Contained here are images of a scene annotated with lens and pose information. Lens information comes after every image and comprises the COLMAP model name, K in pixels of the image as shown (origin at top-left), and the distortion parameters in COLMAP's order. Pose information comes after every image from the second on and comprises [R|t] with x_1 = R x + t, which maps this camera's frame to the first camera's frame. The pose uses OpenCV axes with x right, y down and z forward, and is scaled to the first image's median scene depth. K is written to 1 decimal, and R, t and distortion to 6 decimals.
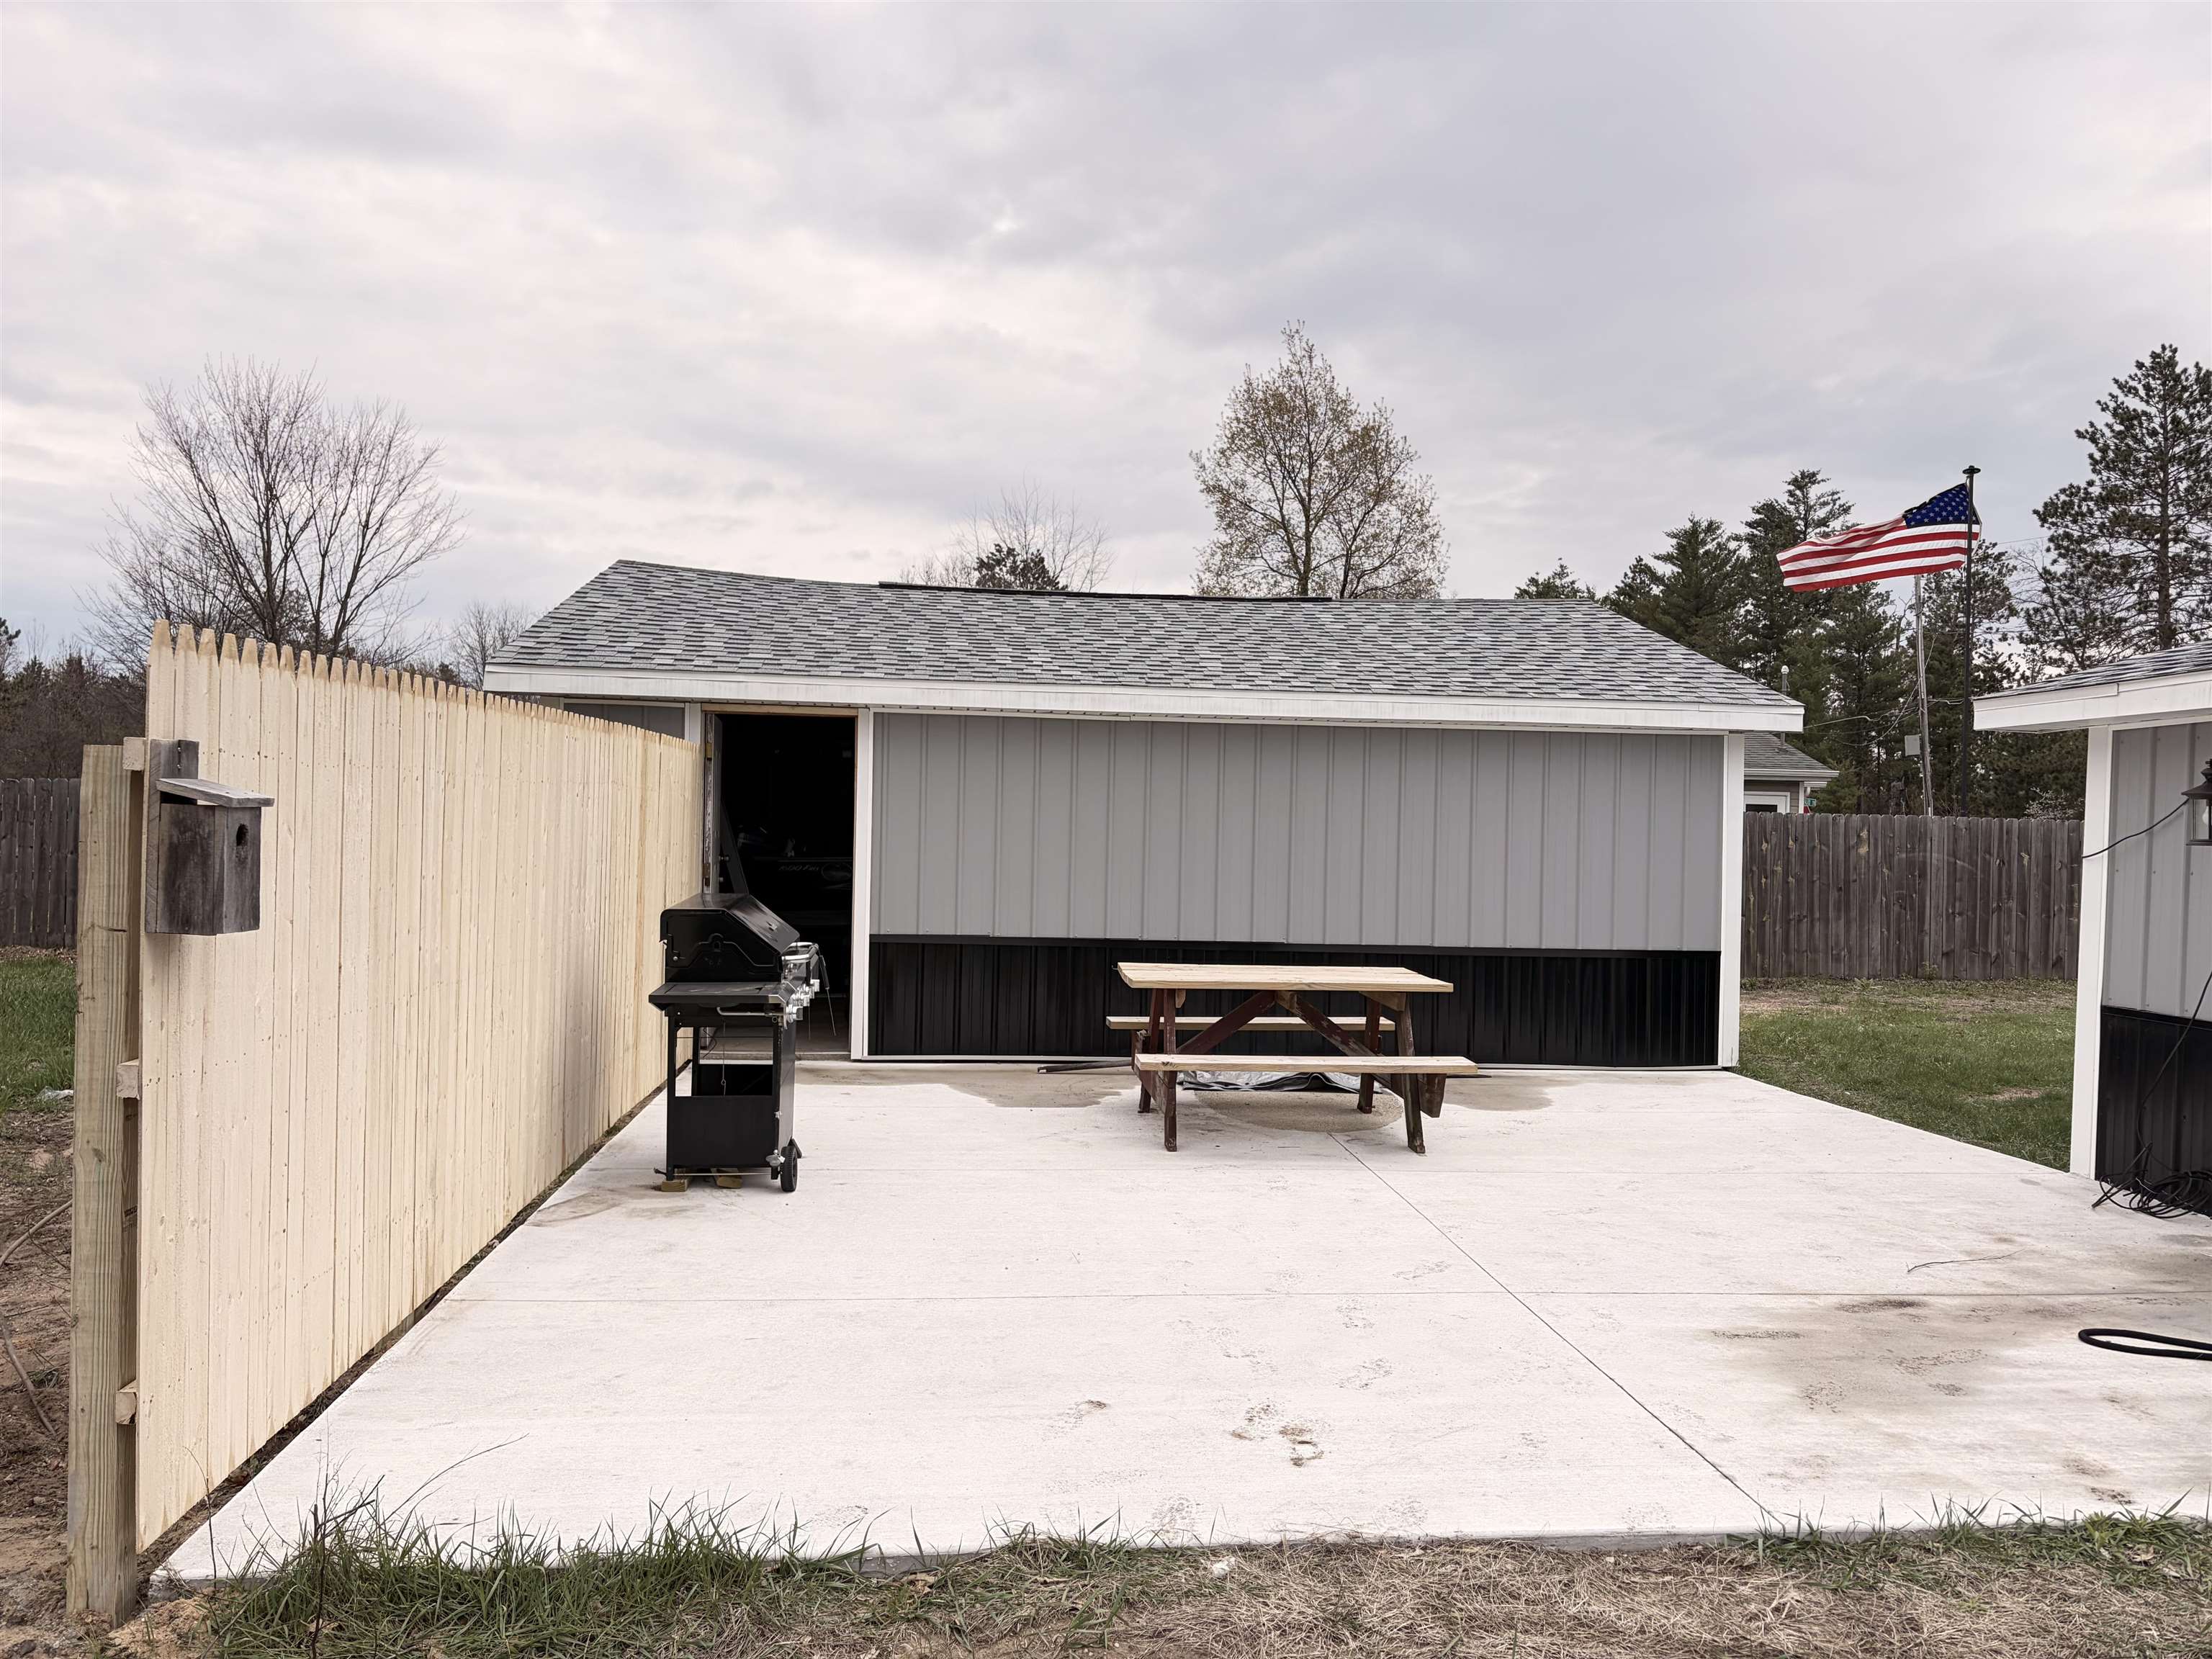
lens RADIAL K [[1666.6, 0, 1128.2], [0, 1666.6, 842.9], [0, 0, 1]] dist [0.049762, -0.056132]
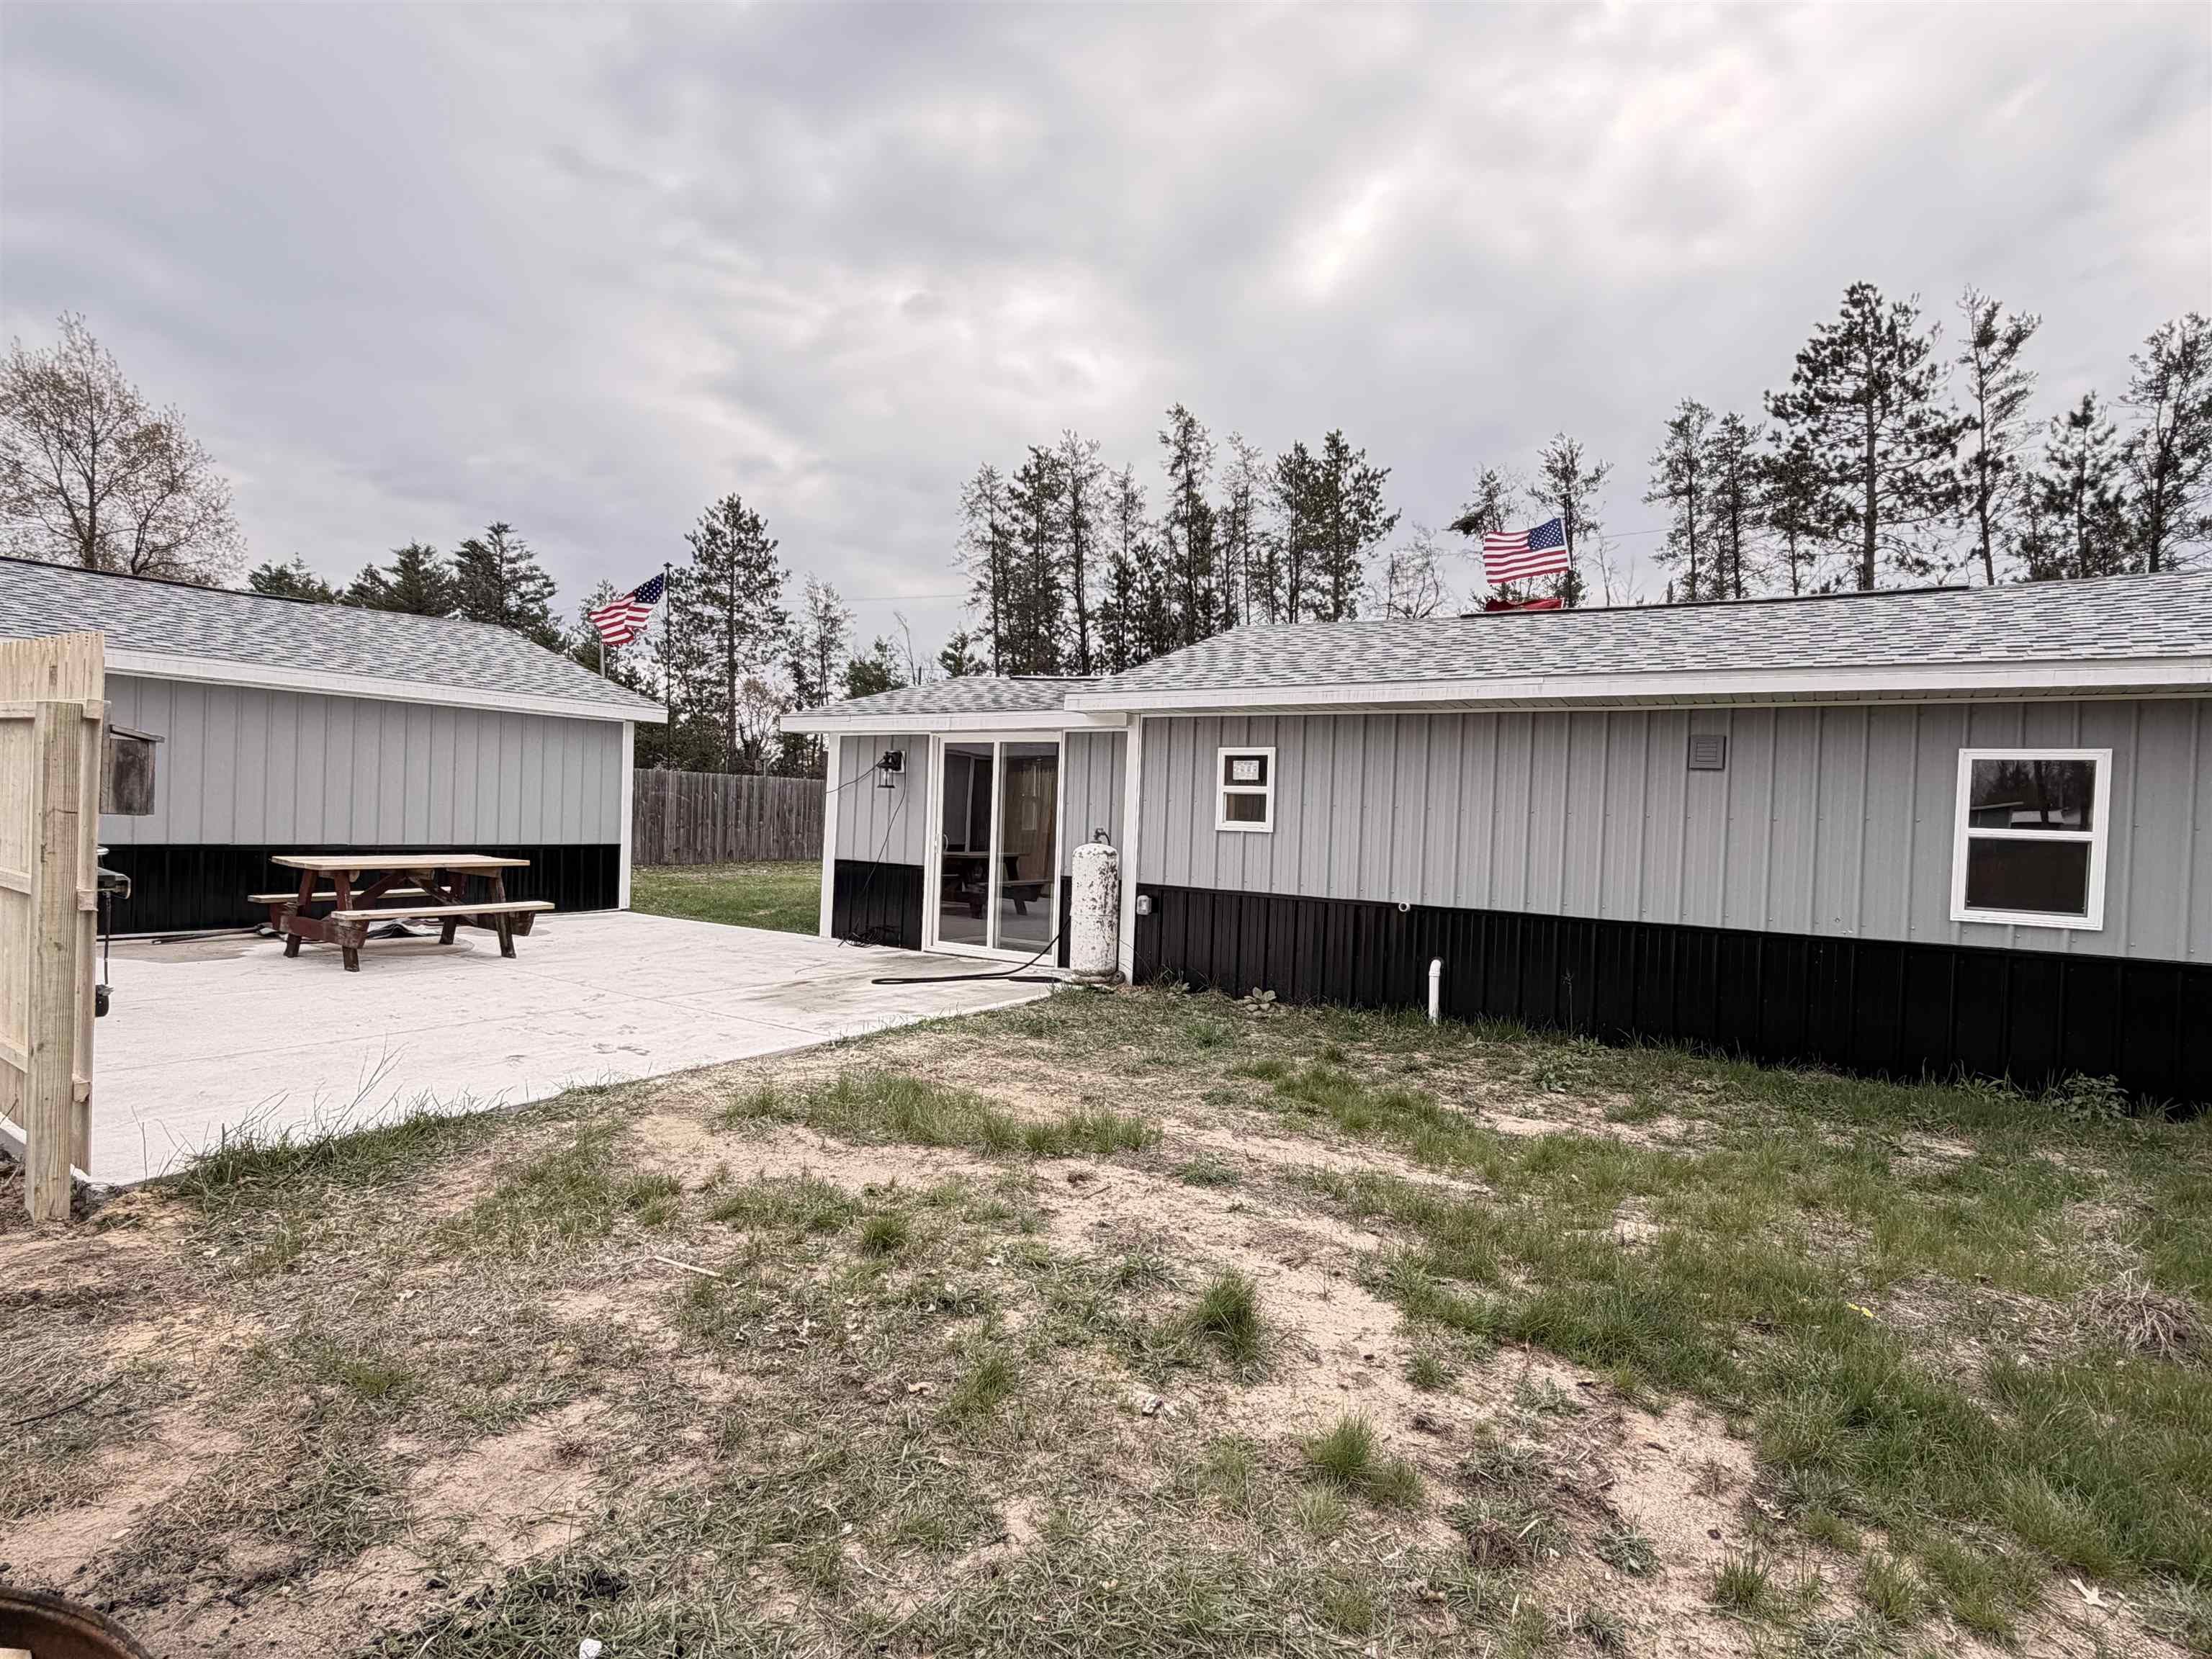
lens RADIAL K [[1151.3, 0, 1095.8], [0, 1151.3, 832.7], [0, 0, 1]] dist [-0.002627, 0.001660]
pose [[0.640028, -0.010139, 0.768284, -0.055586], [-0.020480, 0.999333, 0.030249, 0.001109], [-0.768078, -0.035095, 0.639393, -0.035334]]
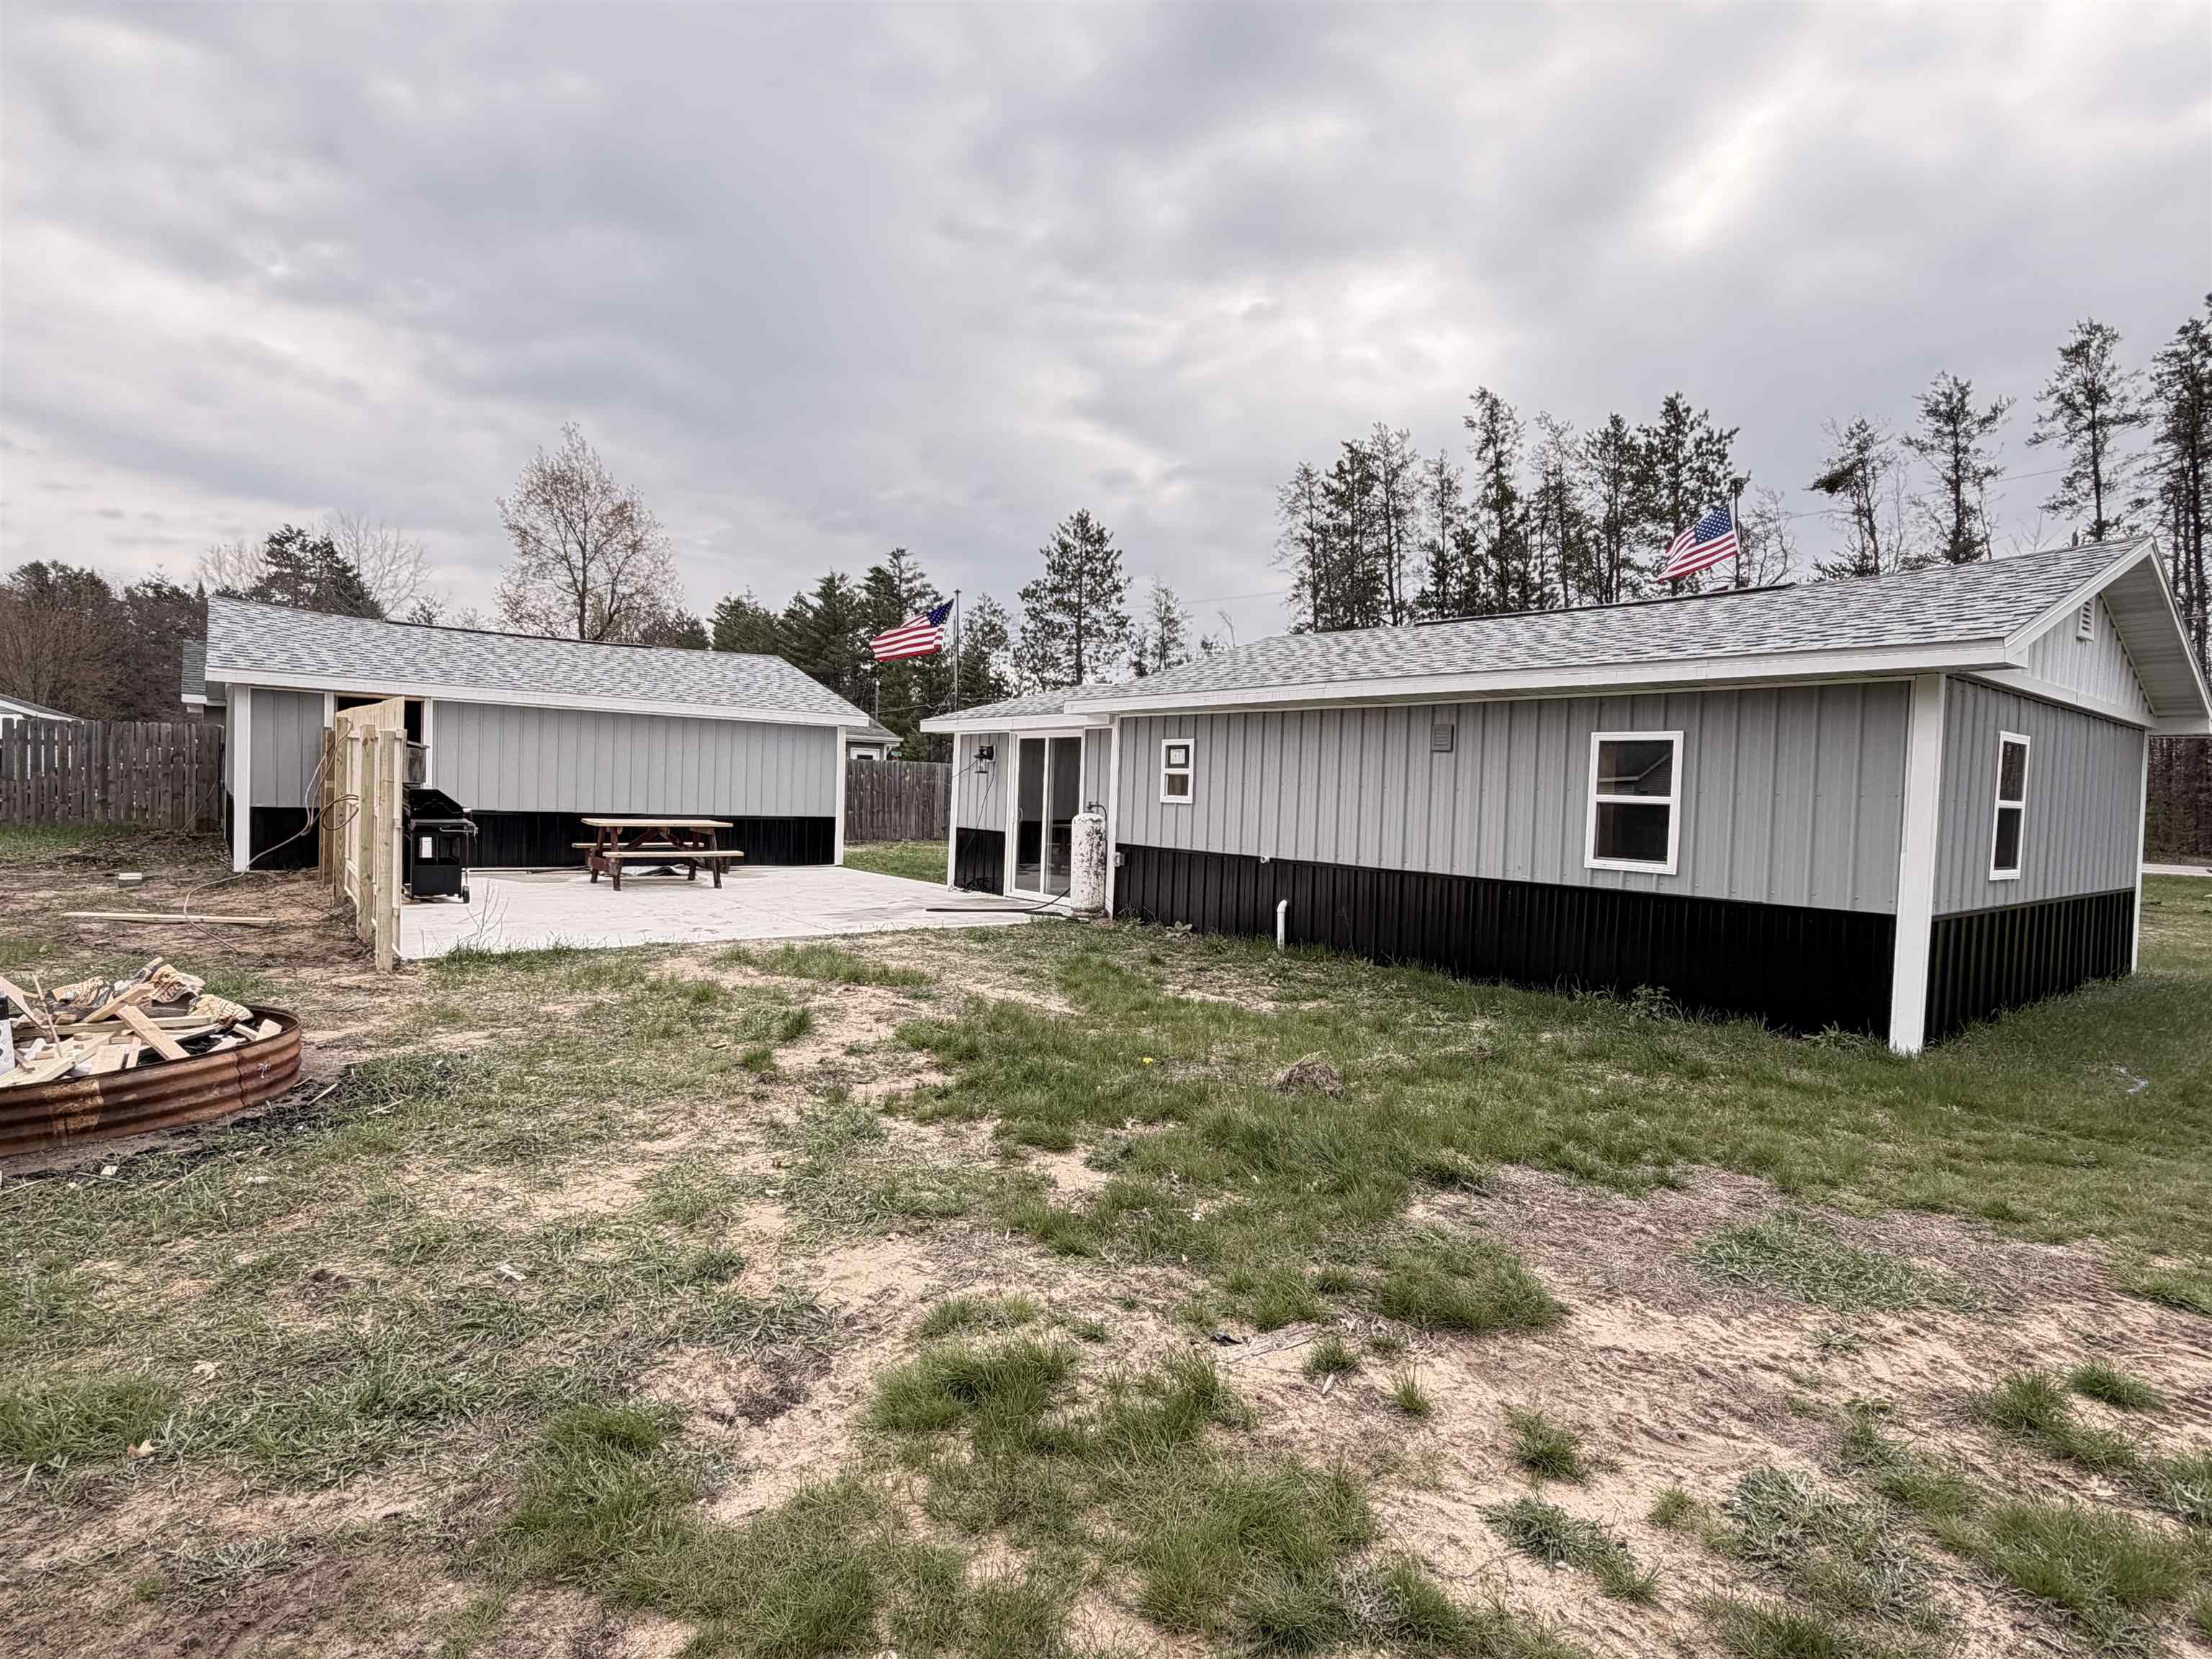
lens RADIAL K [[1151.3, 0, 1095.8], [0, 1151.3, 832.7], [0, 0, 1]] dist [-0.002627, 0.001660]
pose [[0.852510, -0.008522, 0.522641, -0.040661], [-0.016687, 0.998914, 0.043508, 0.001926], [-0.522444, -0.045812, 0.851442, -0.127298]]
